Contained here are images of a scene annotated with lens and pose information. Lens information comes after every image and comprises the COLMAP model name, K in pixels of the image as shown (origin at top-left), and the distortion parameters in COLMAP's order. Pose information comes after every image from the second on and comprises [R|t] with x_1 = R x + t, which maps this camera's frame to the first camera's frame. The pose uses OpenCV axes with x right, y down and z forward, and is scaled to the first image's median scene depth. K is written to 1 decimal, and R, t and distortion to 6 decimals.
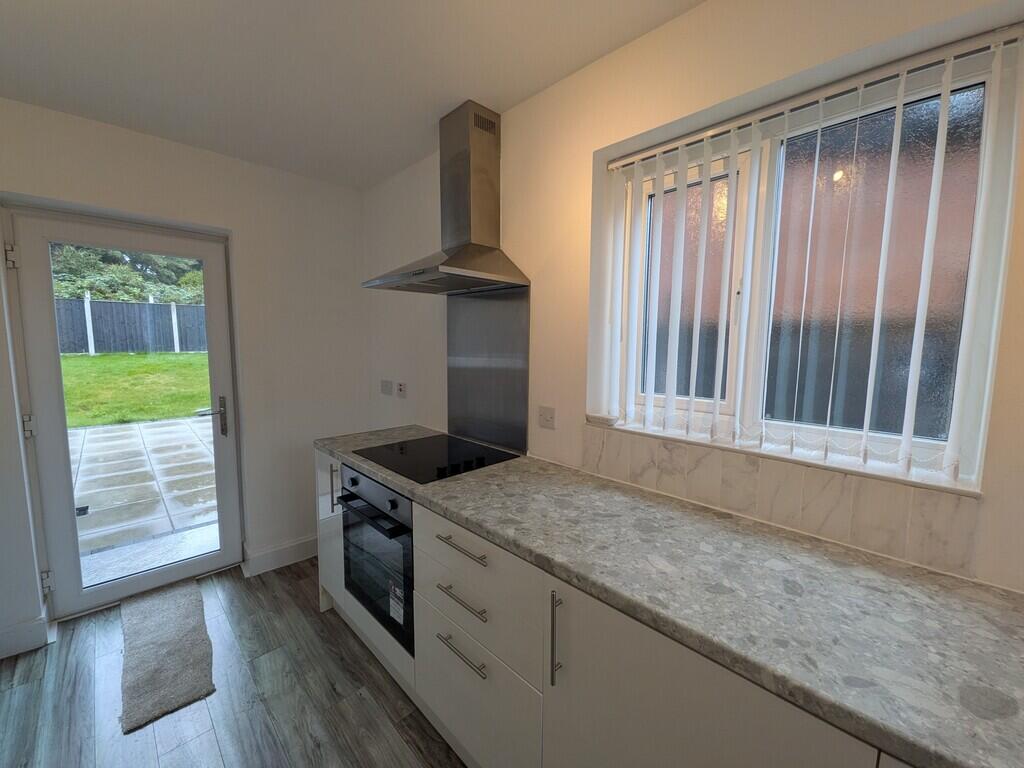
lens RADIAL K [[428.3, 0, 512.0], [0, 428.3, 384.0], [0, 0, 1]] dist [-0.000160, -0.000020]
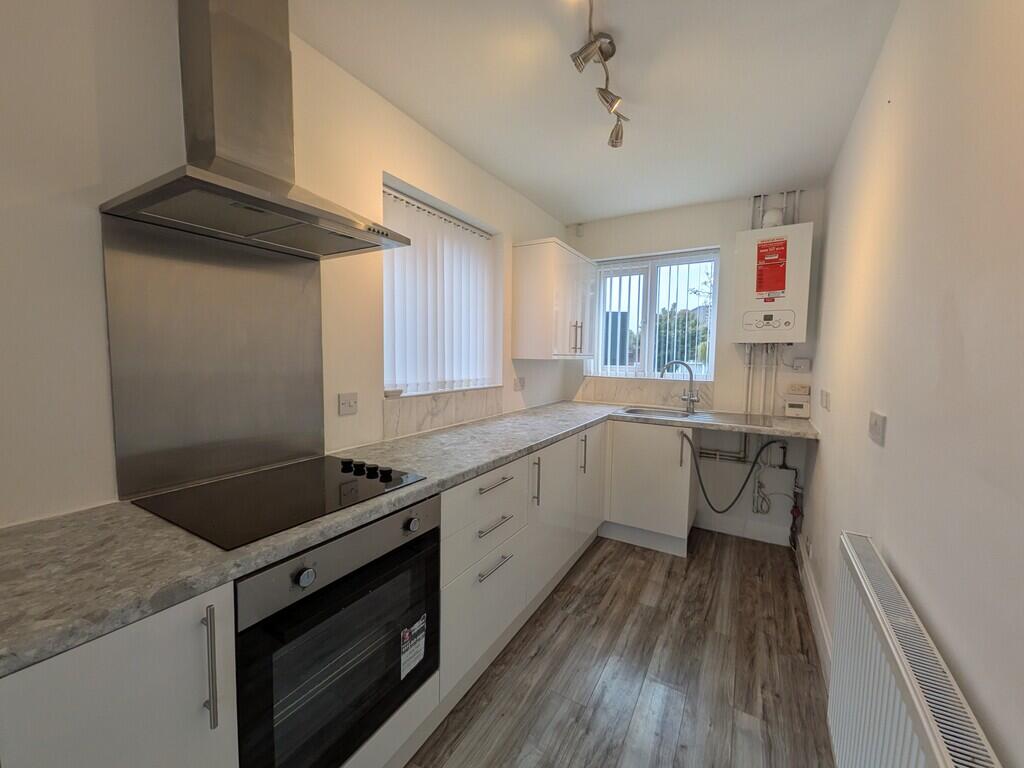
lens RADIAL K [[408.3, 0, 513.2], [0, 408.3, 388.4], [0, 0, 1]] dist [-0.001020, -0.000207]
pose [[-0.275617, -0.090001, 0.957045, -1.069343], [0.090080, 0.988808, 0.118930, -0.041265], [-0.957038, 0.118989, -0.264425, 1.025083]]
